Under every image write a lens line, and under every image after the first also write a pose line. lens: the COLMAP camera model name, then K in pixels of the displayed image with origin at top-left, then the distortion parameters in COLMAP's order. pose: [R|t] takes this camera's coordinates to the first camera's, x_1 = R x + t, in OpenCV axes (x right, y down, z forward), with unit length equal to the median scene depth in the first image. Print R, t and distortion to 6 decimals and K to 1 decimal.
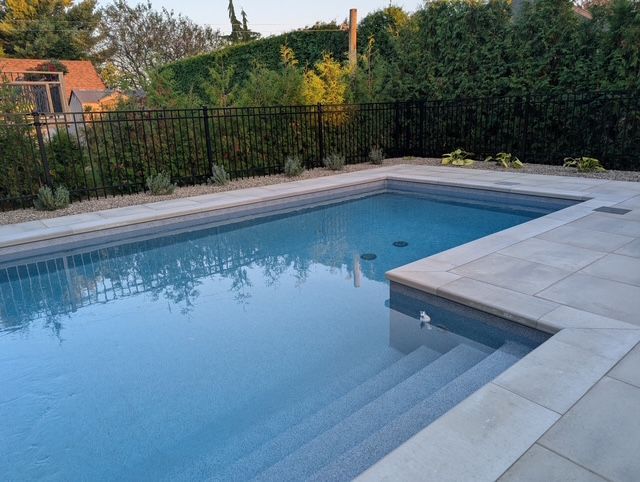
lens RADIAL K [[462.0, 0, 319.2], [0, 462.0, 240.3], [0, 0, 1]] dist [-0.007378, 0.004175]
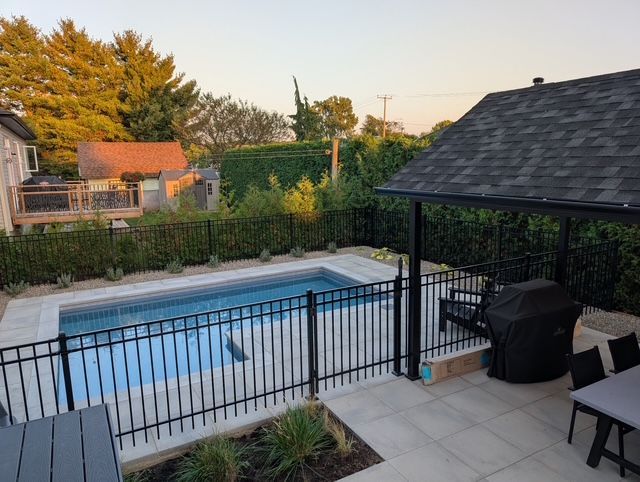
lens RADIAL K [[462.0, 0, 321.3], [0, 462.0, 242.1], [0, 0, 1]] dist [-0.007378, 0.004175]
pose [[0.982188, 0.053079, -0.180245, 0.318211], [-0.069148, 0.994058, -0.084068, -0.069961], [0.174712, 0.095035, 0.980022, -0.382448]]
